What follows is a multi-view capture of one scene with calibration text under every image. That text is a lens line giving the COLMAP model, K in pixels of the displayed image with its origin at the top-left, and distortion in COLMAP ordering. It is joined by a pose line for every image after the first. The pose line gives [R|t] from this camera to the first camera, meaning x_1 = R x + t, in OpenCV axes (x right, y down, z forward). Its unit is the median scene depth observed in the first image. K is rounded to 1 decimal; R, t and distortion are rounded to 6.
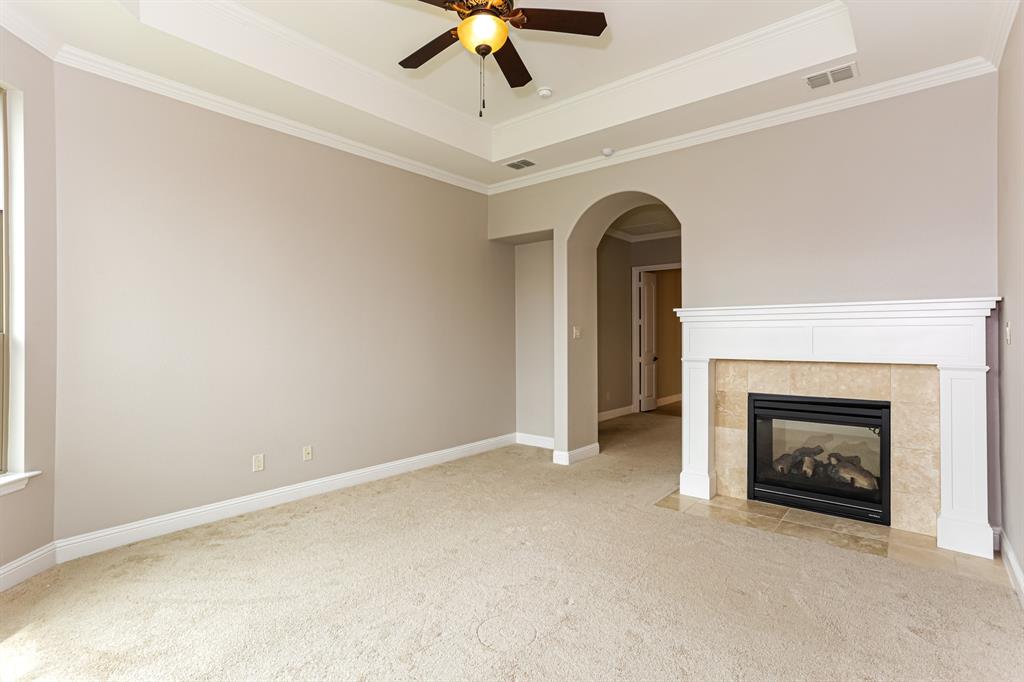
lens RADIAL K [[498.8, 0, 512.0], [0, 498.8, 341.0], [0, 0, 1]] dist [-0.063556, 0.048147]
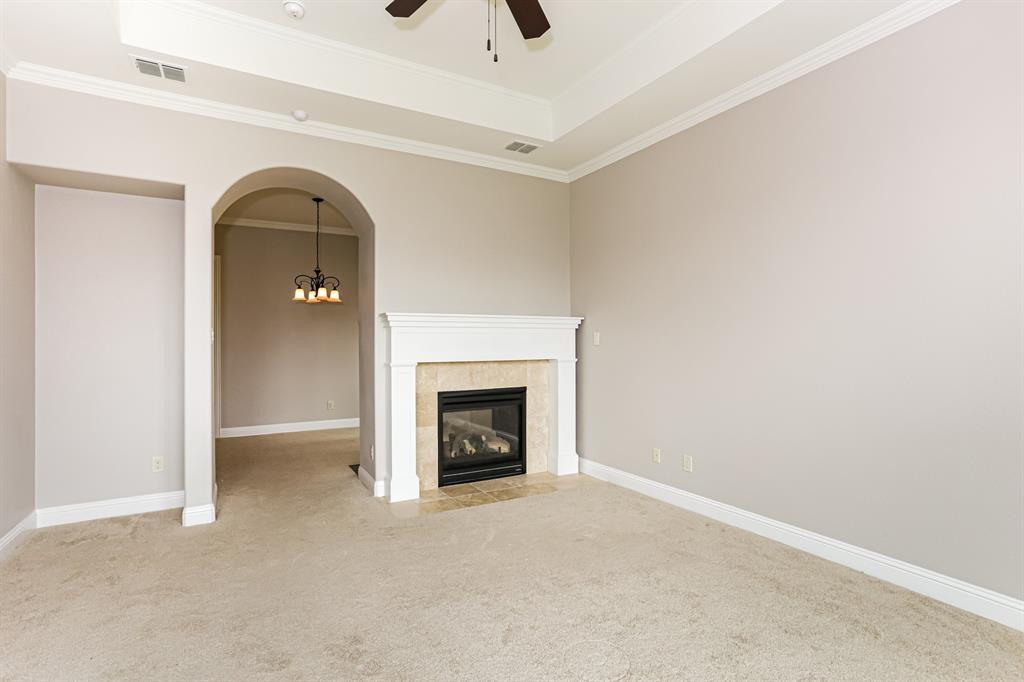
lens RADIAL K [[498.8, 0, 512.0], [0, 498.8, 341.0], [0, 0, 1]] dist [-0.063556, 0.048147]
pose [[0.348954, -0.001989, 0.937138, -0.547972], [0.009133, 0.999957, -0.001279, -0.006895], [-0.937095, 0.009005, 0.348957, 0.482080]]
